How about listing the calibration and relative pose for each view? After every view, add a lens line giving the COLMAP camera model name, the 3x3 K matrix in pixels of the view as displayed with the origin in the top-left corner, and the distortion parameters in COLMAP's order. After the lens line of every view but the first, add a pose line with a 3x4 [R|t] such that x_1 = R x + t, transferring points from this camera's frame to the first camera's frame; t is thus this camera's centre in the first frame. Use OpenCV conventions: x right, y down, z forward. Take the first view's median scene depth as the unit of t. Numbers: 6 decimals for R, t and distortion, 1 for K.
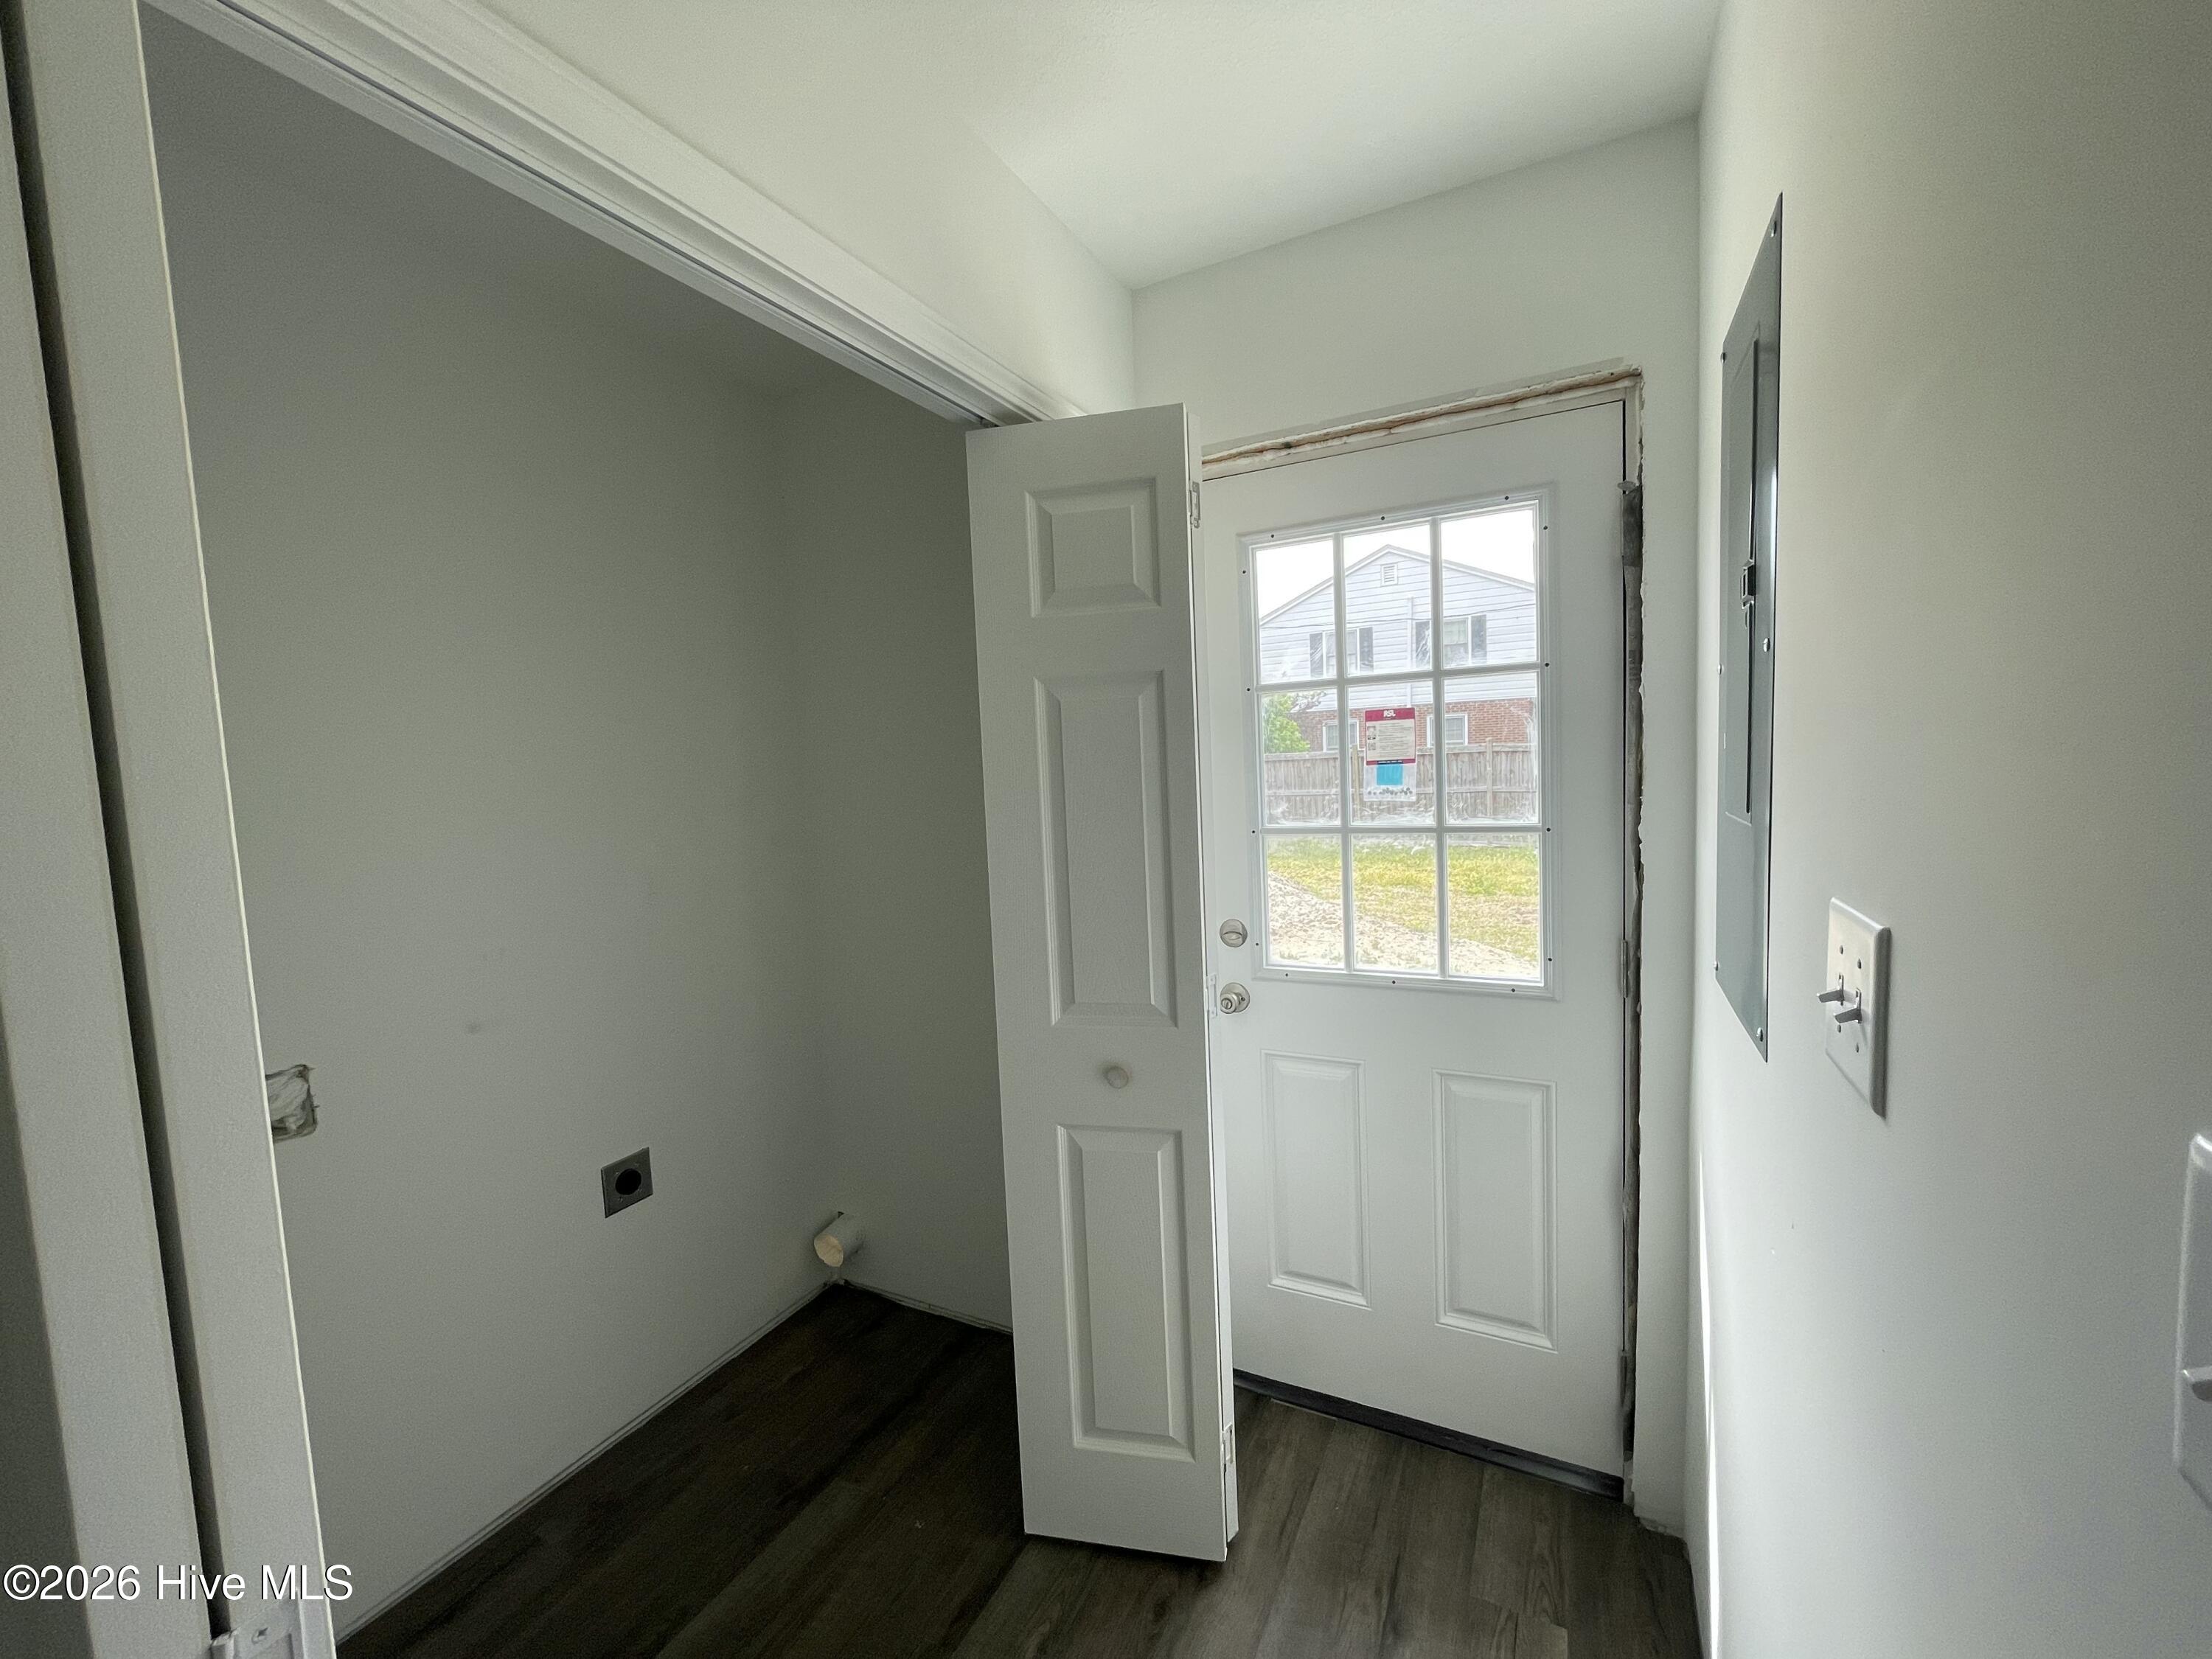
lens RADIAL K [[891.8, 0, 1107.5], [0, 891.8, 830.6], [0, 0, 1]] dist [0.000256, -0.000589]
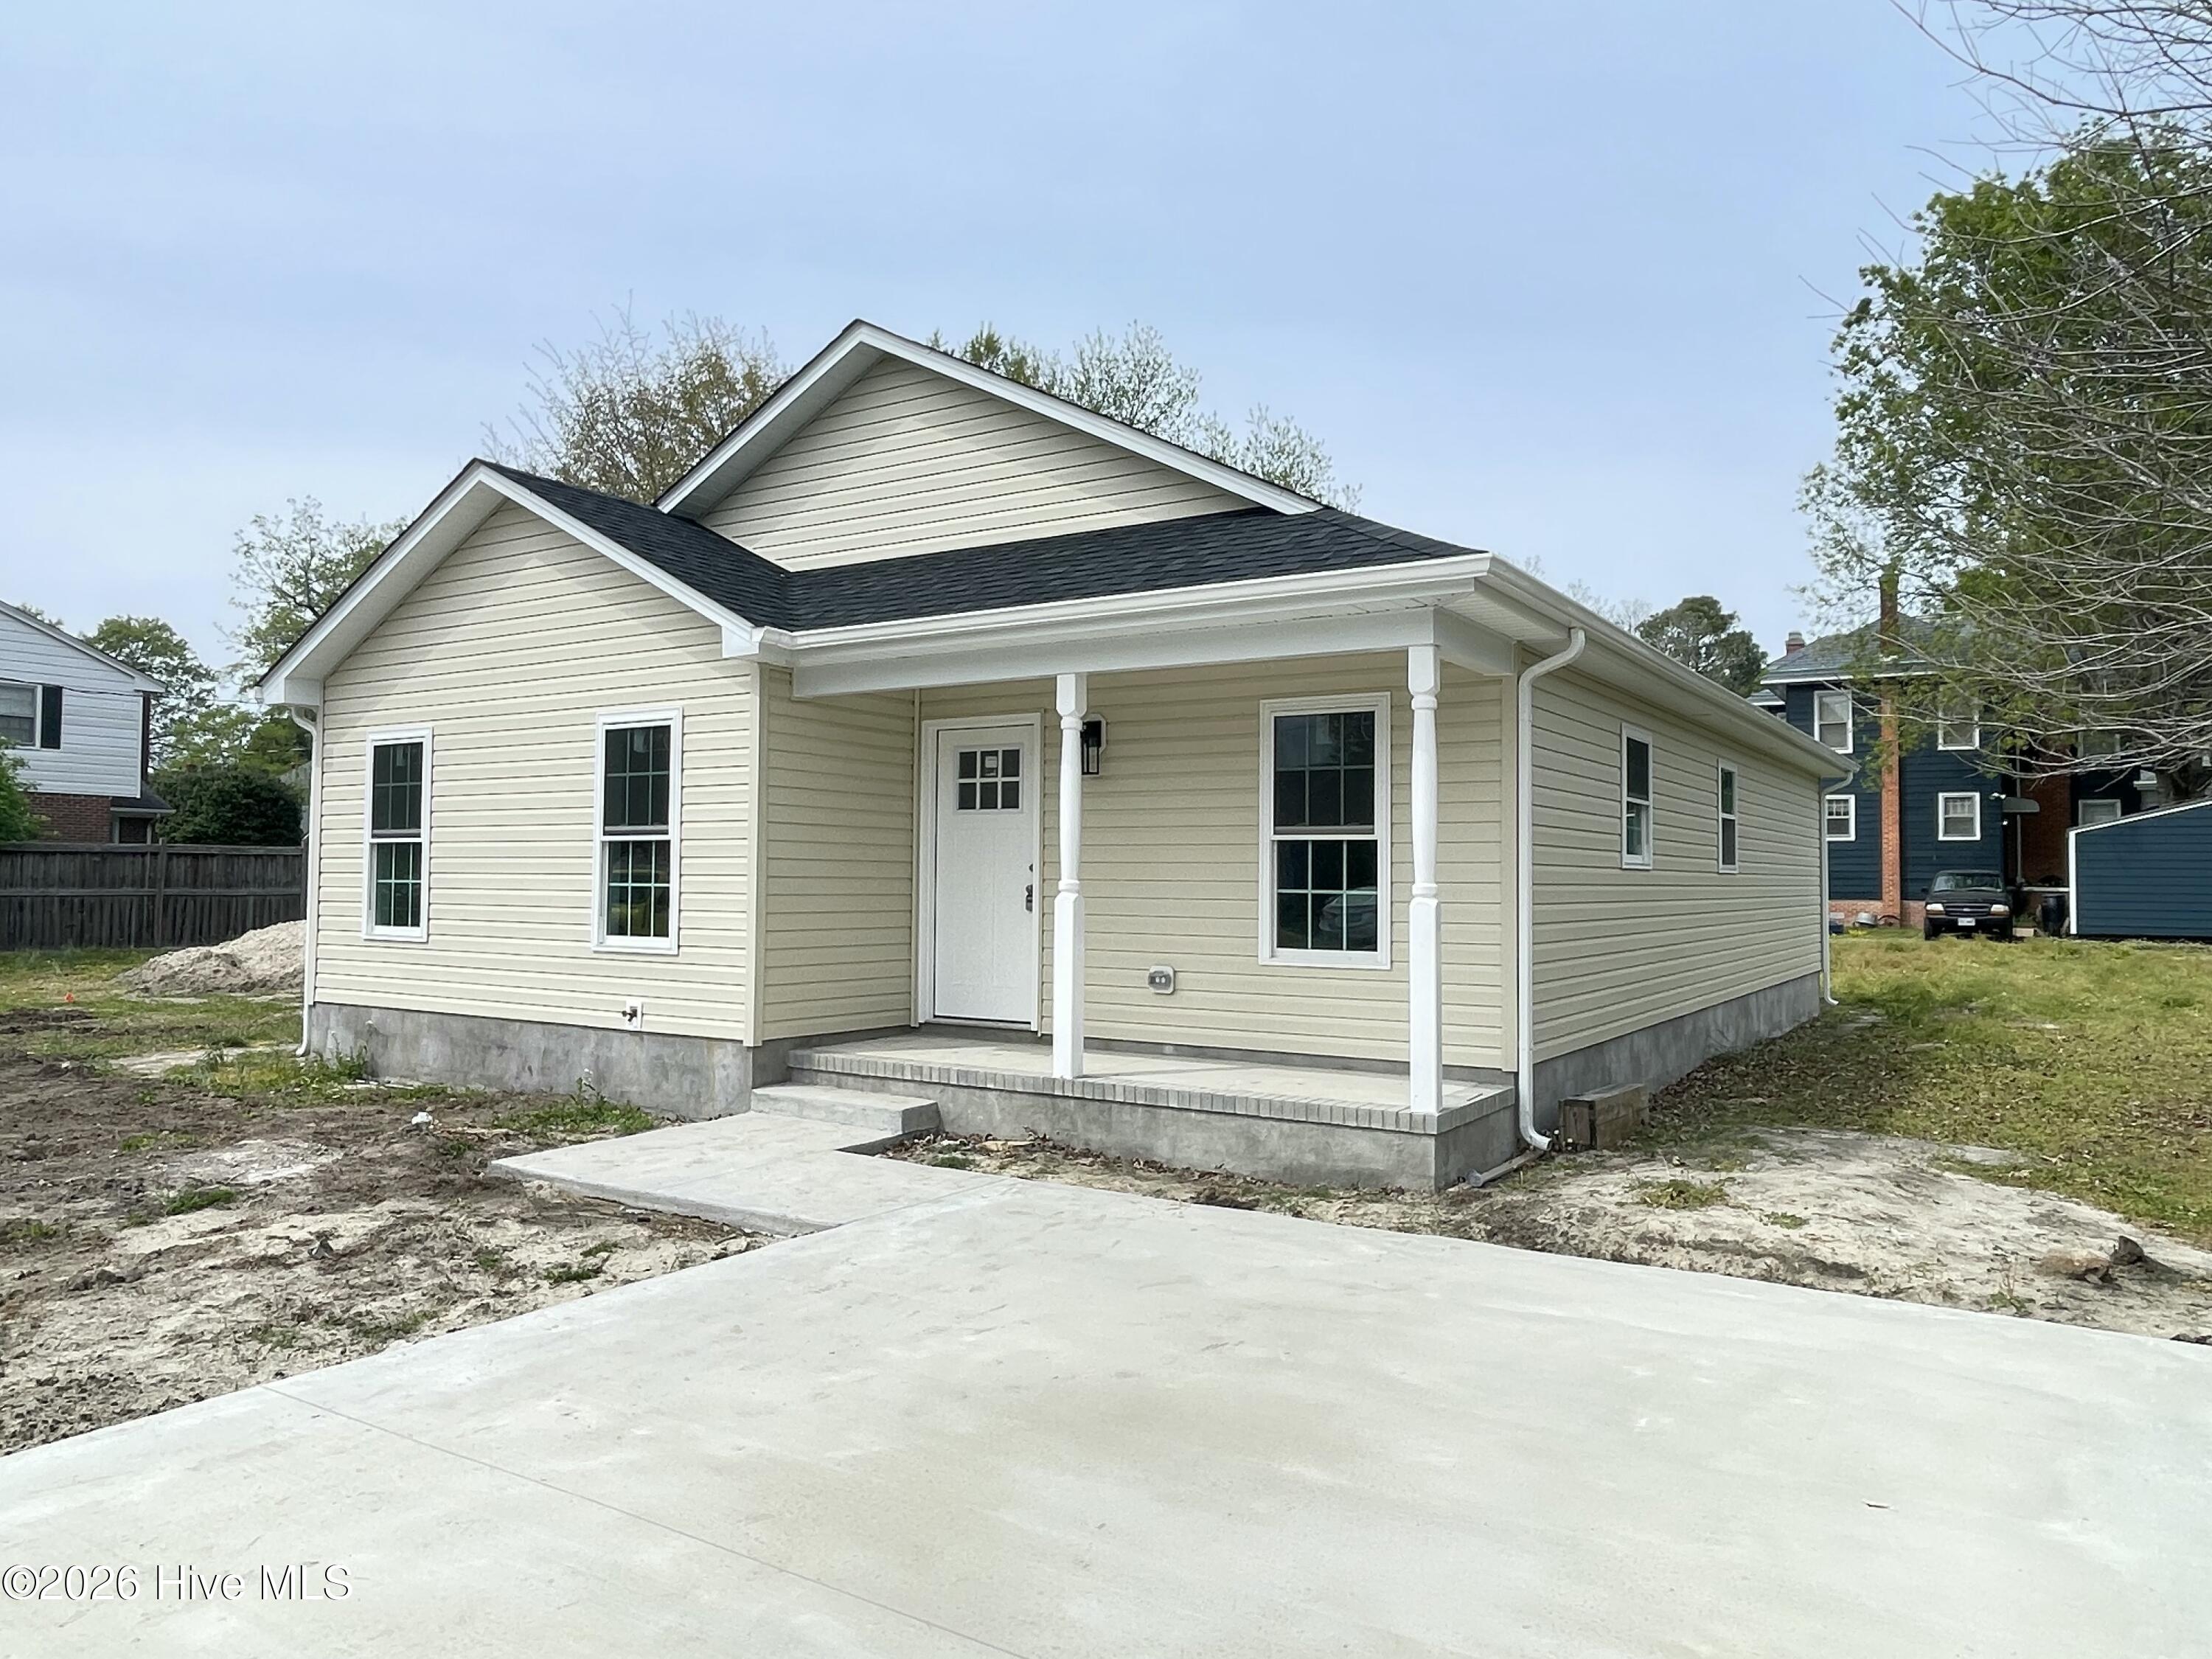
lens RADIAL K [[1514.5, 0, 1122.4], [0, 1514.5, 814.4], [0, 0, 1]] dist [-0.009685, 0.011163]
pose [[0.084354, 0.083781, 0.992907, -1.107200], [0.063219, 0.994001, -0.089244, 0.071732], [-0.994428, 0.070298, 0.078552, -0.070652]]
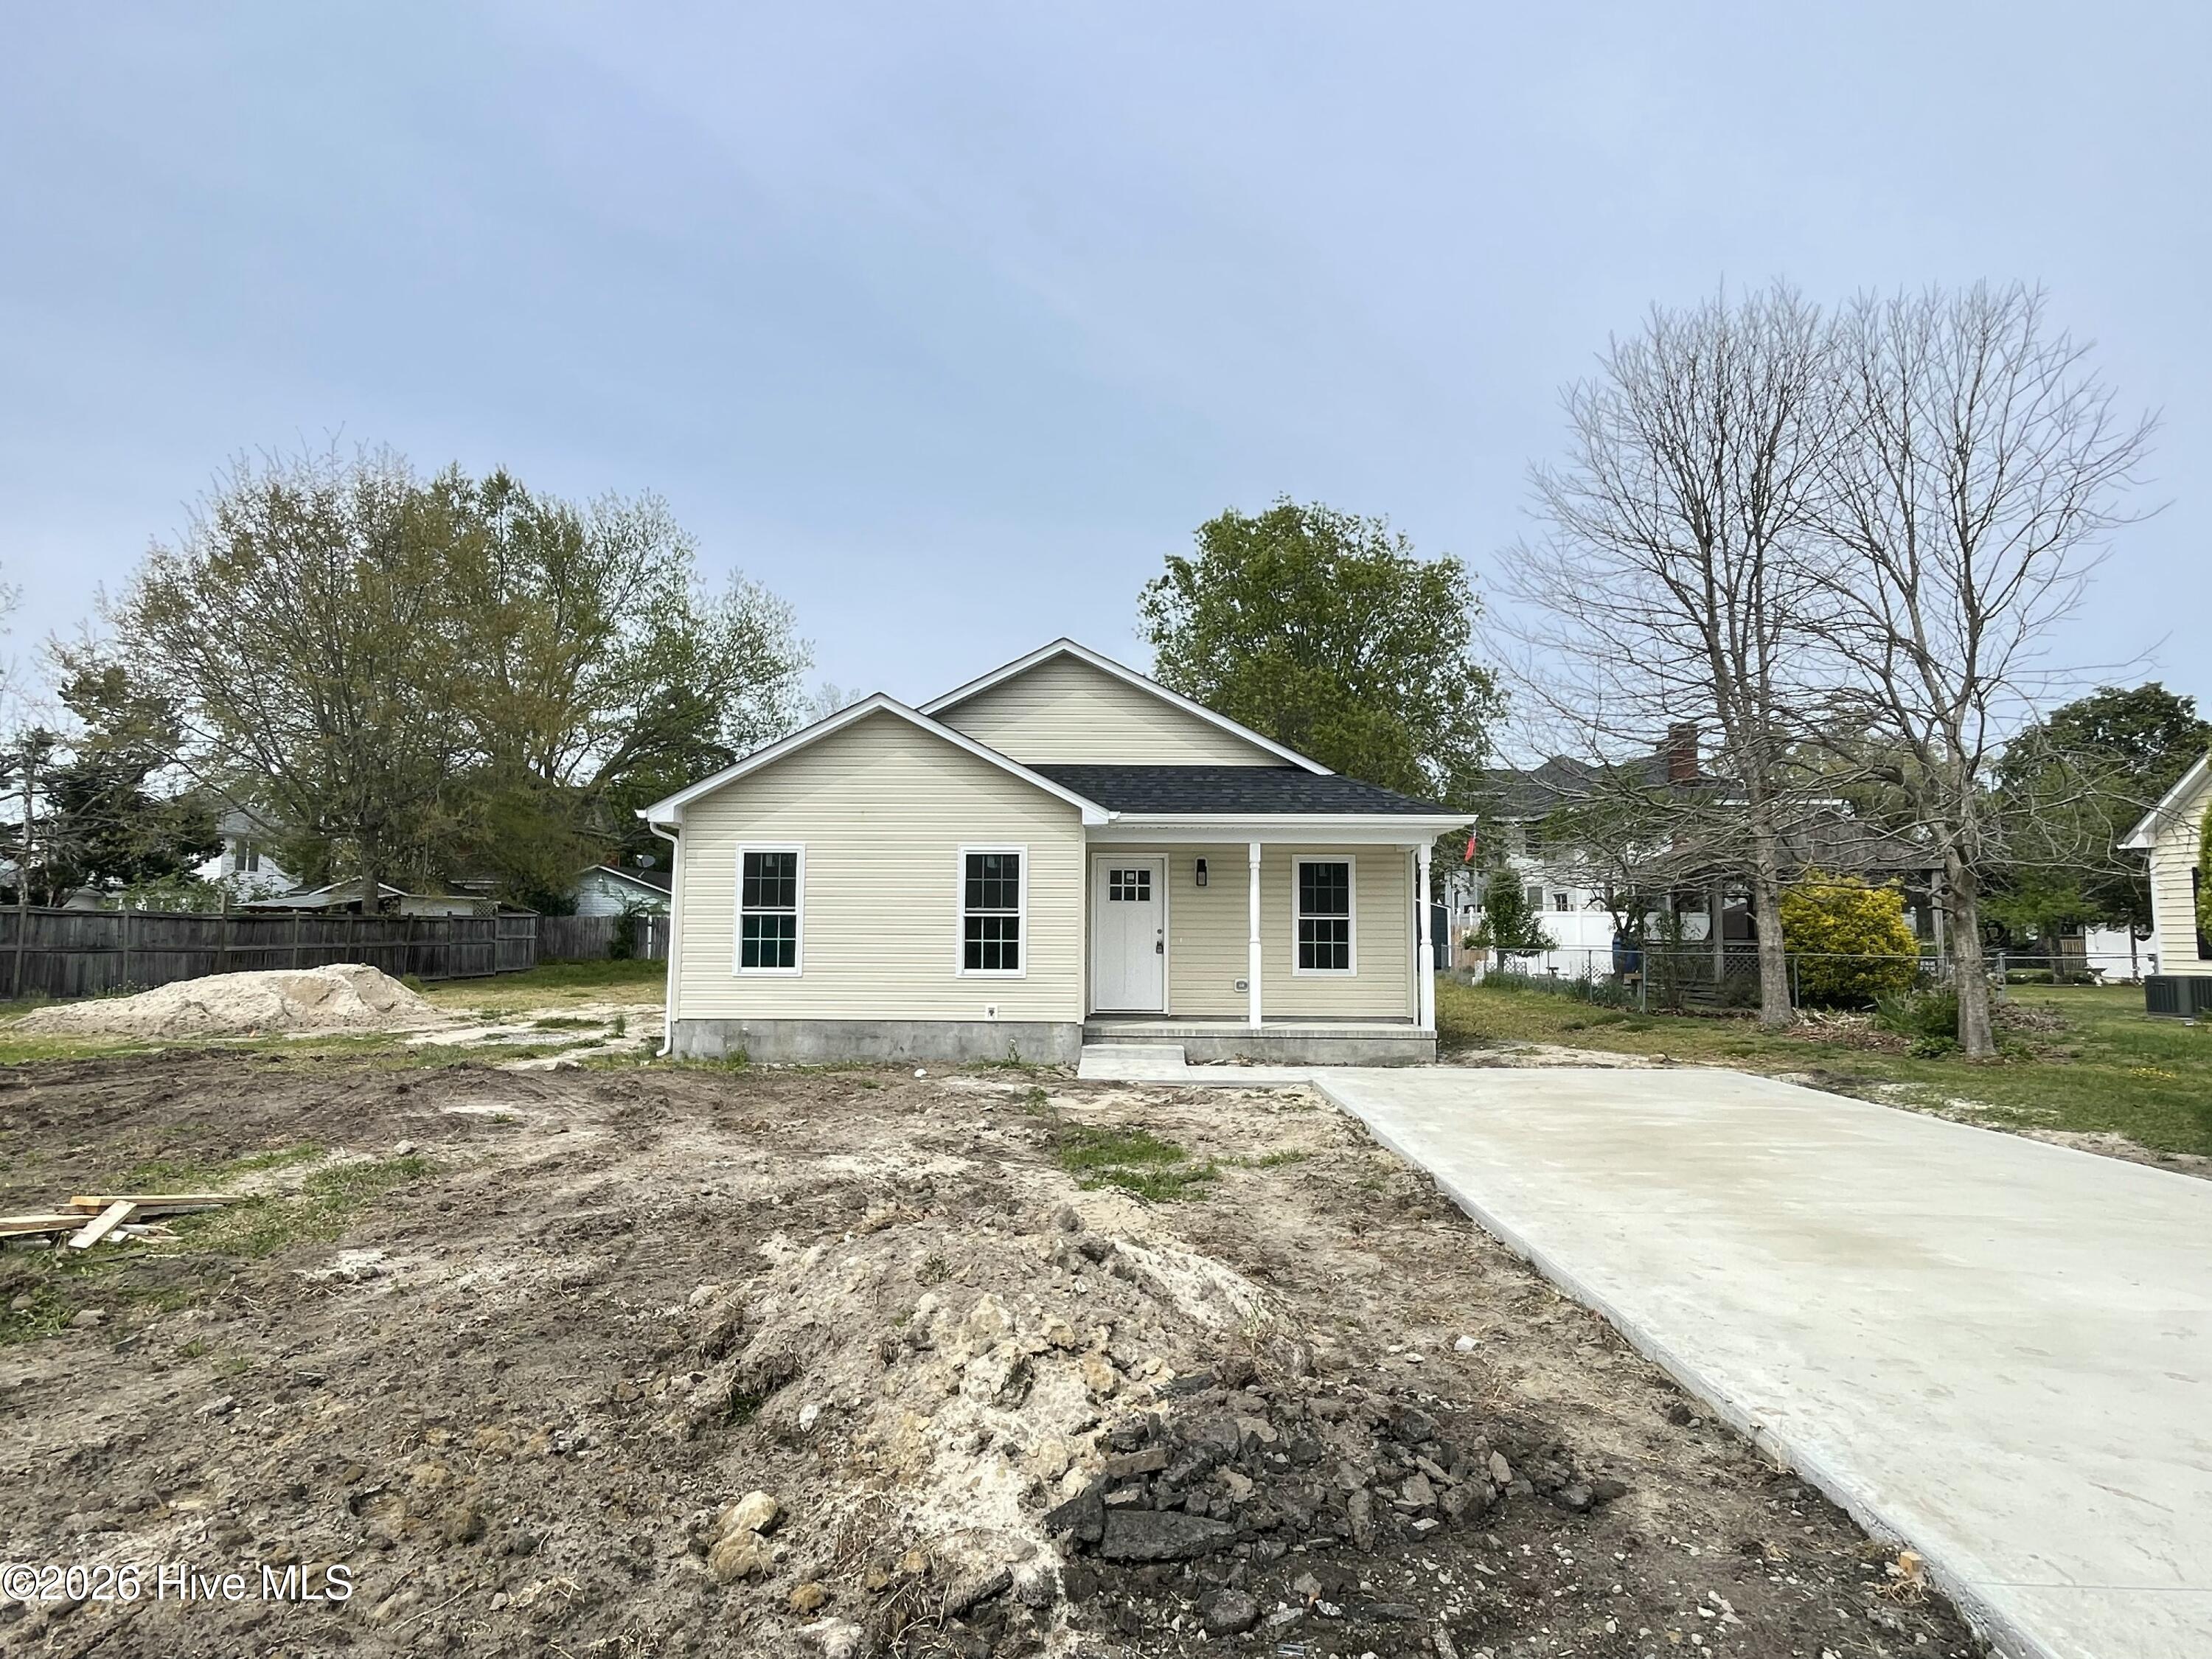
lens RADIAL K [[1264.6, 0, 1092.7], [0, 1264.6, 823.3], [0, 0, 1]] dist [0.003040, 0.004156]
pose [[-0.457991, 0.116991, 0.881225, -1.704830], [0.079103, 0.992733, -0.090683, -0.003020], [-0.885431, 0.028176, -0.463917, 1.258595]]
